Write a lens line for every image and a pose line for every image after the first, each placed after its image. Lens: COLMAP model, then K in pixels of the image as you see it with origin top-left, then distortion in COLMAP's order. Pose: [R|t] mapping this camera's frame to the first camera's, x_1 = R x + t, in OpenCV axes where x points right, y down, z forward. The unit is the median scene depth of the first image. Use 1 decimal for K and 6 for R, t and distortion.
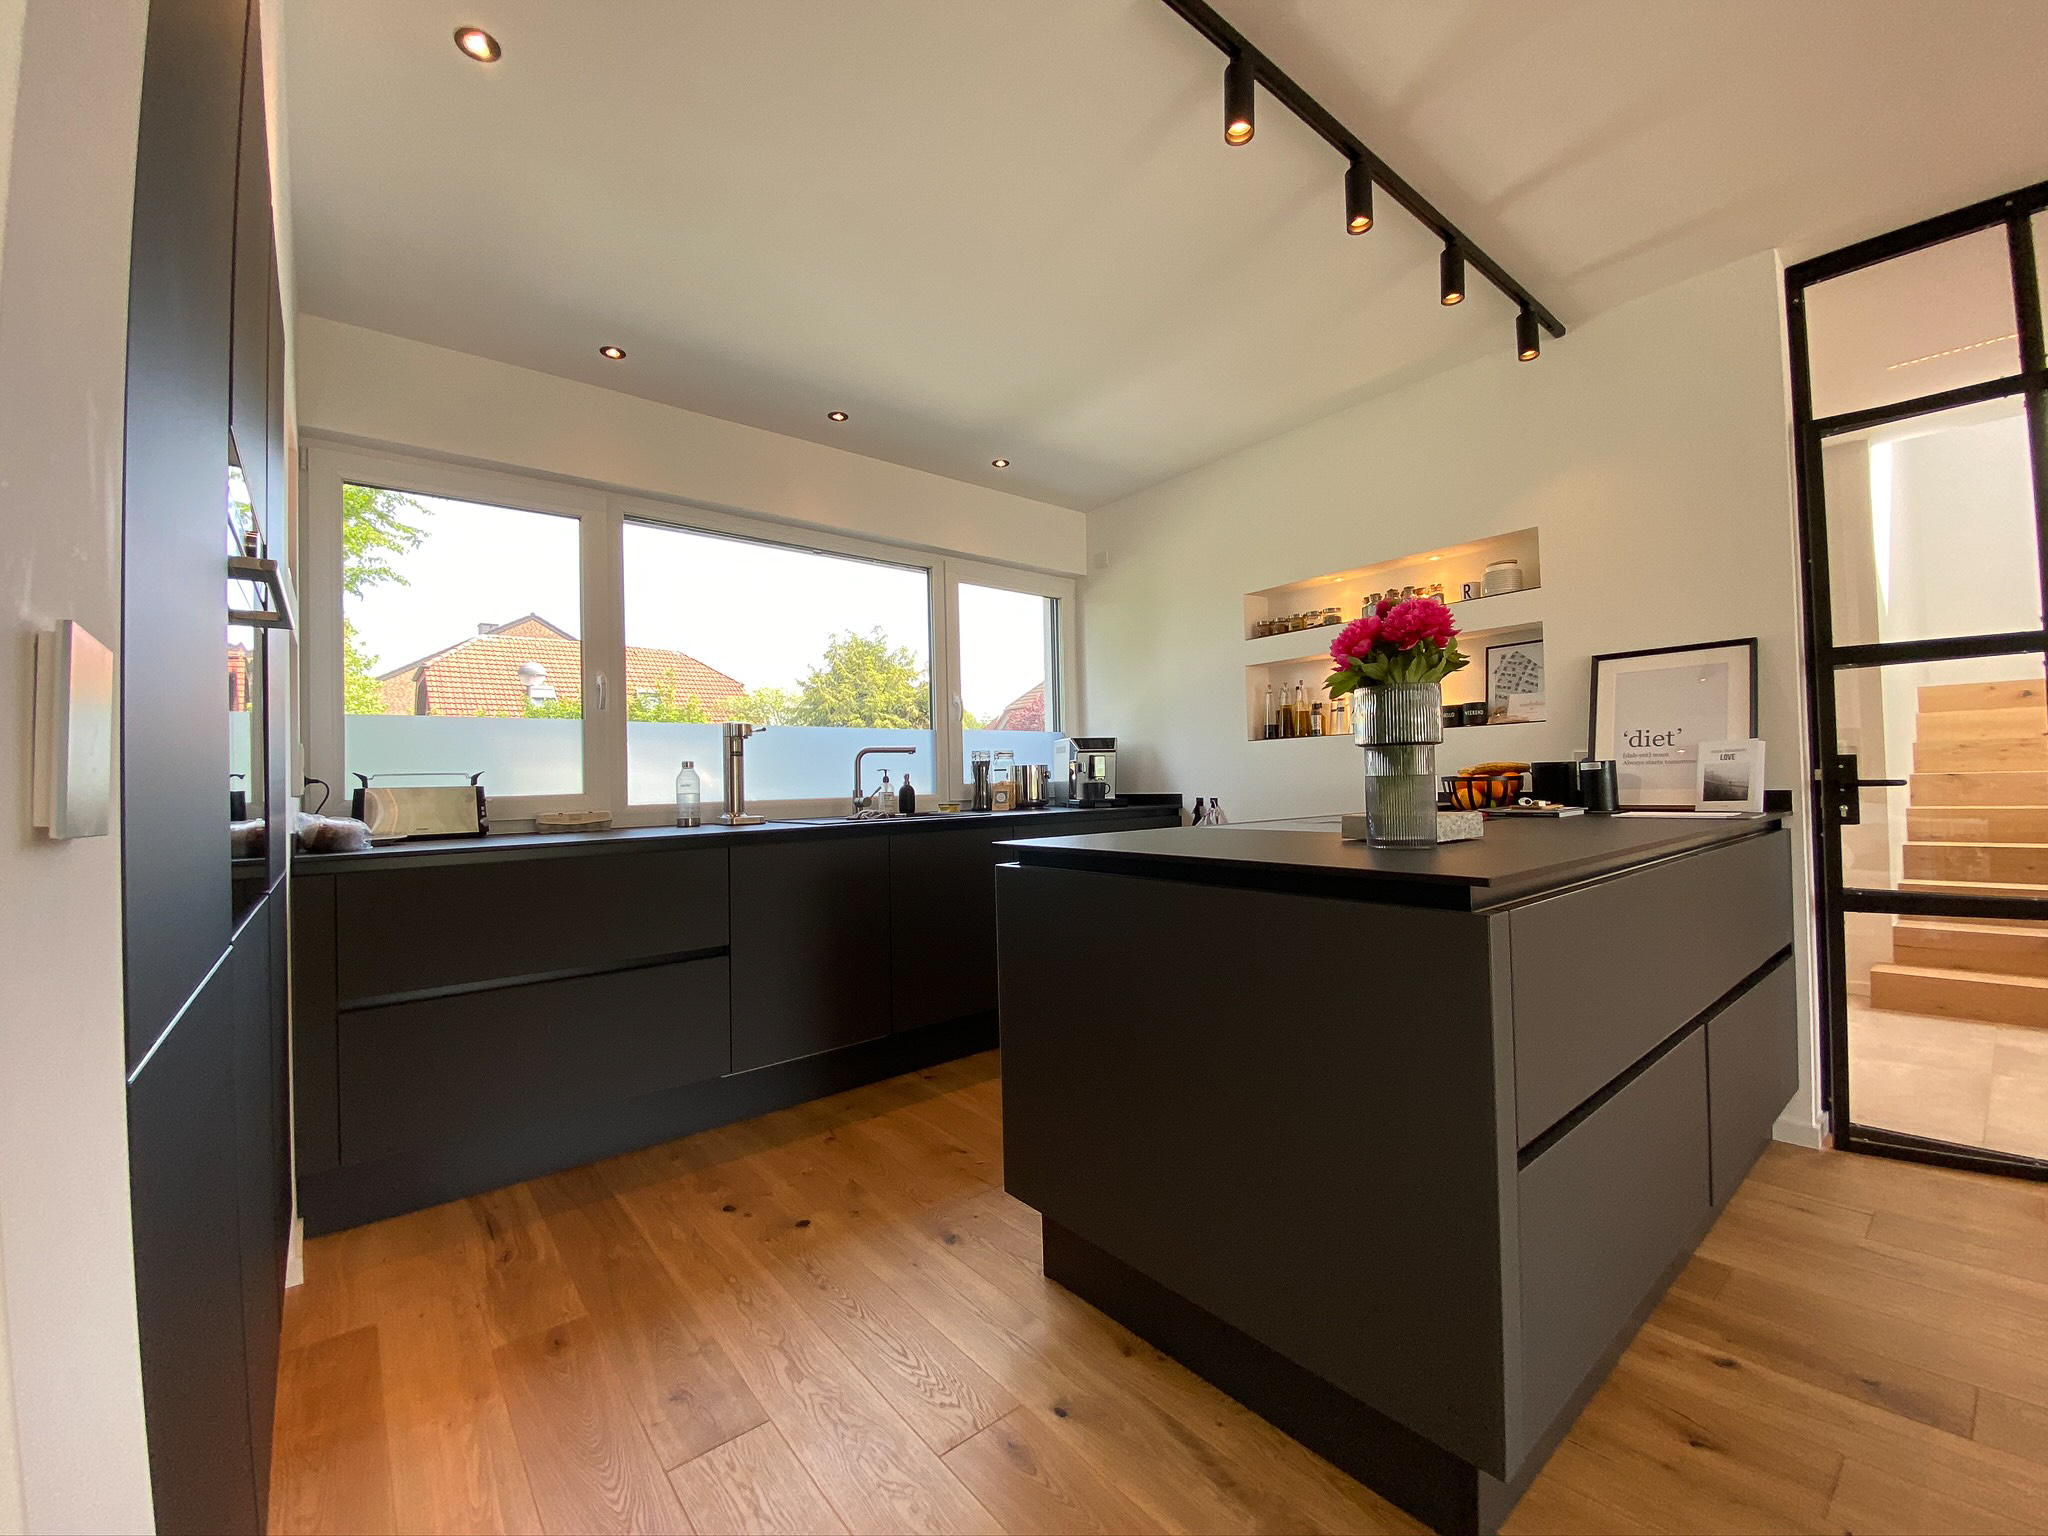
lens RADIAL K [[823.8, 0, 1017.9], [0, 823.8, 771.8], [0, 0, 1]] dist [0.002162, 0.000292]
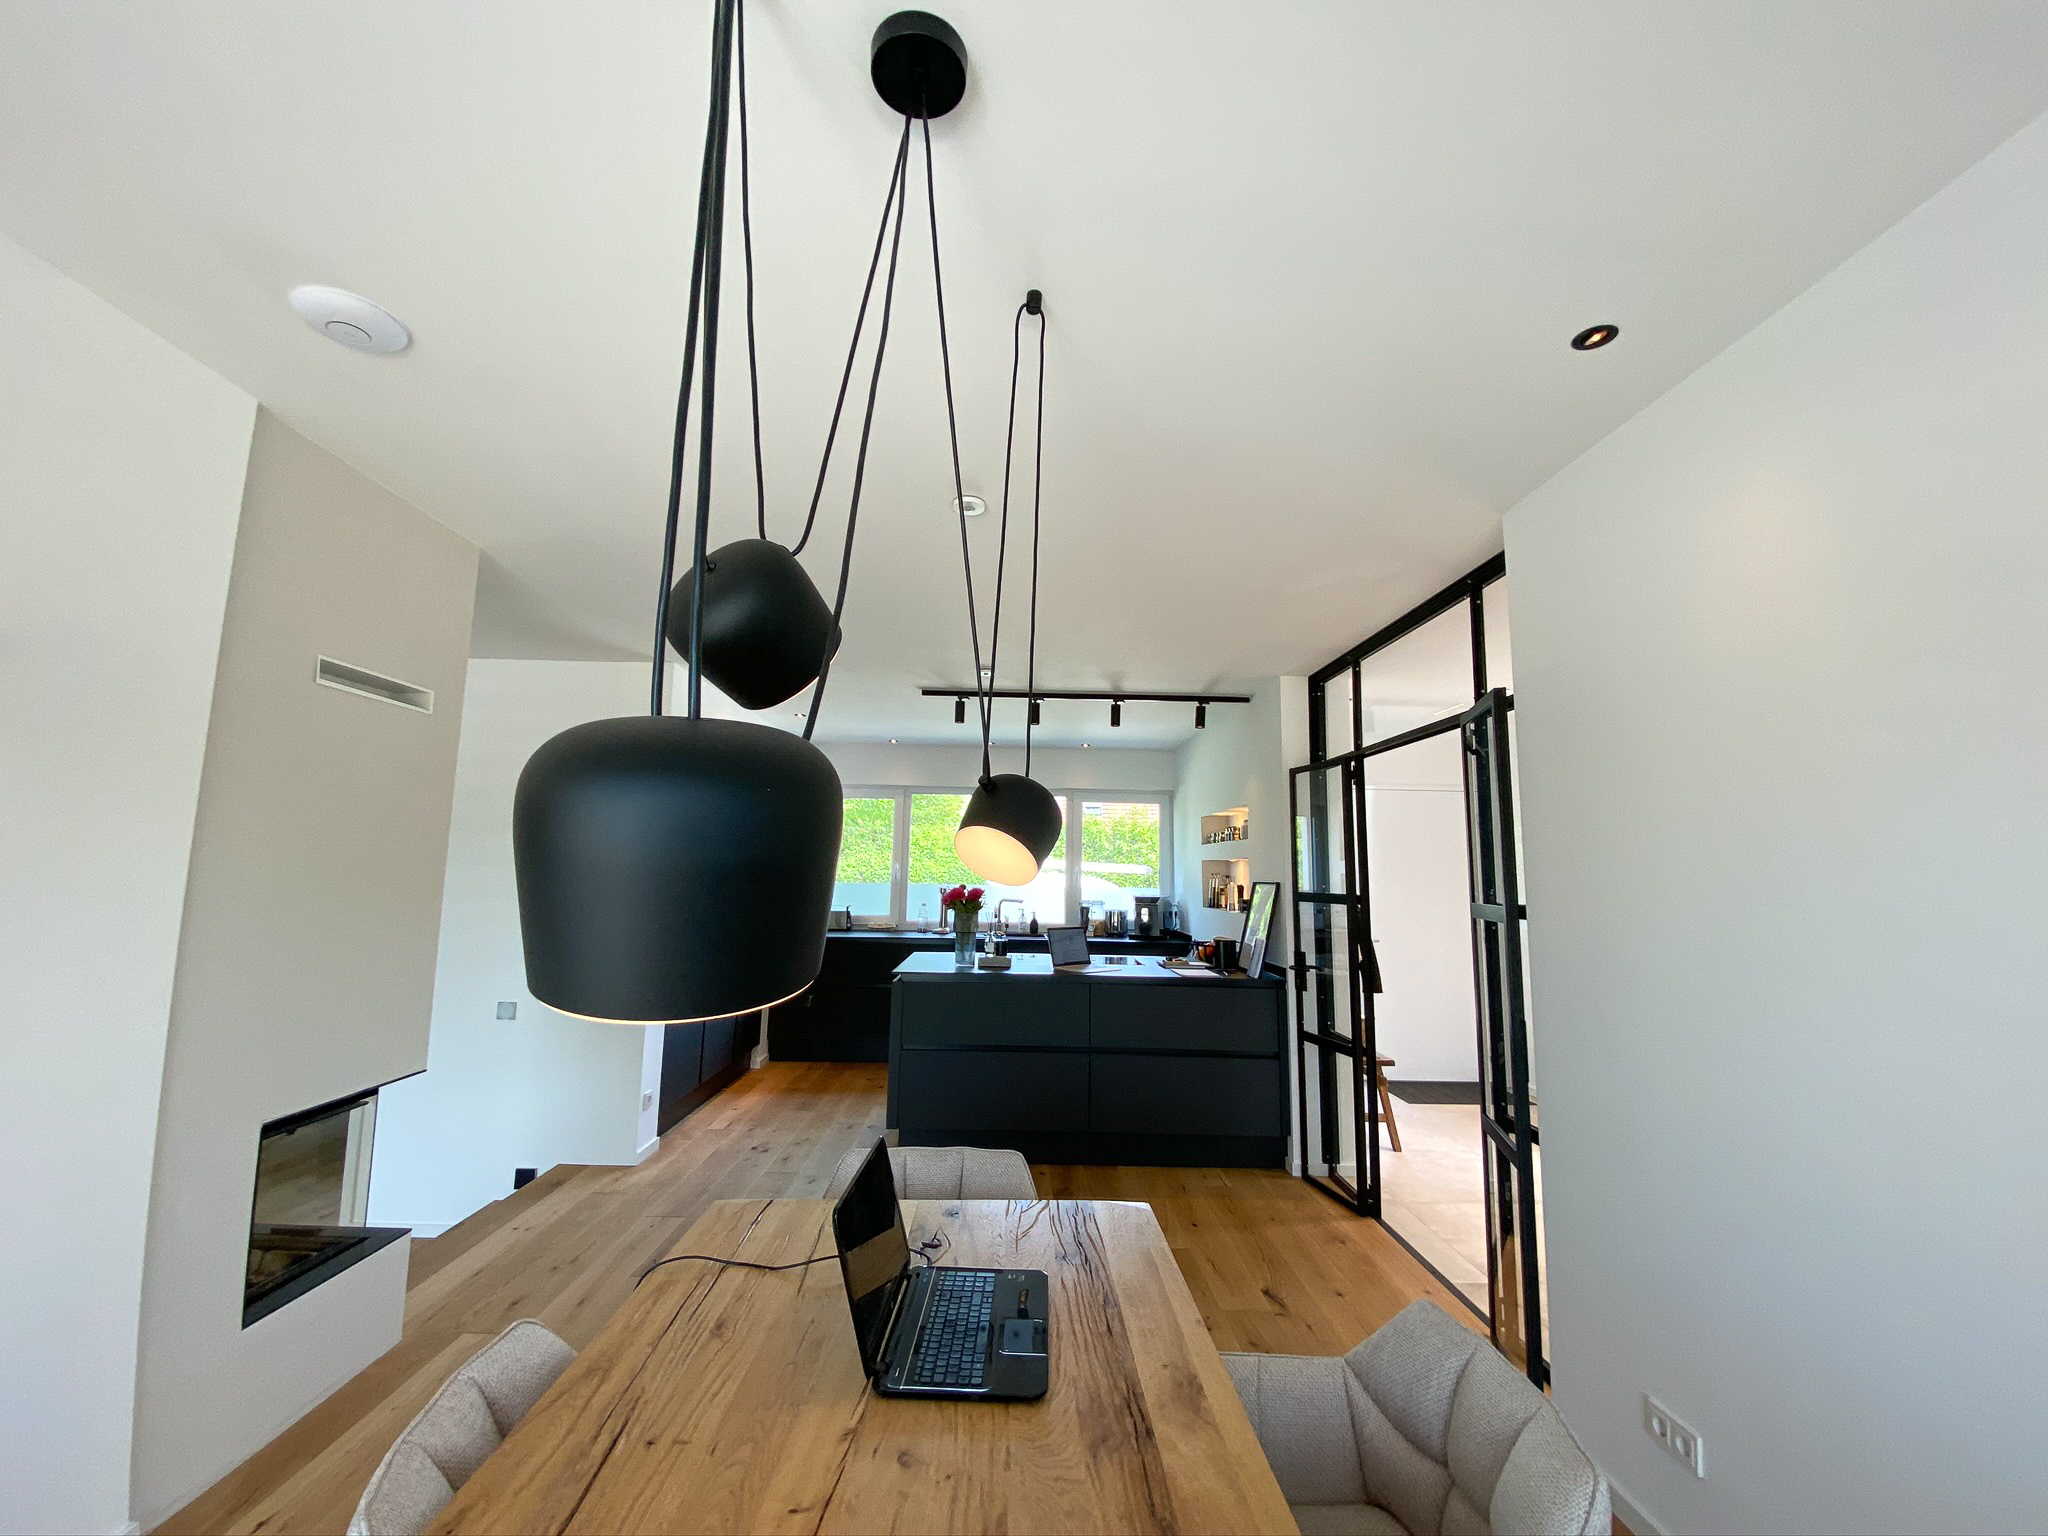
lens RADIAL K [[823.8, 0, 1022.3], [0, 823.8, 772.5], [0, 0, 1]] dist [0.002162, 0.000292]
pose [[0.787253, -0.036442, -0.615552, 1.185061], [-0.029053, 0.994951, -0.096061, -0.157897], [0.615945, 0.093508, 0.782220, -0.603211]]
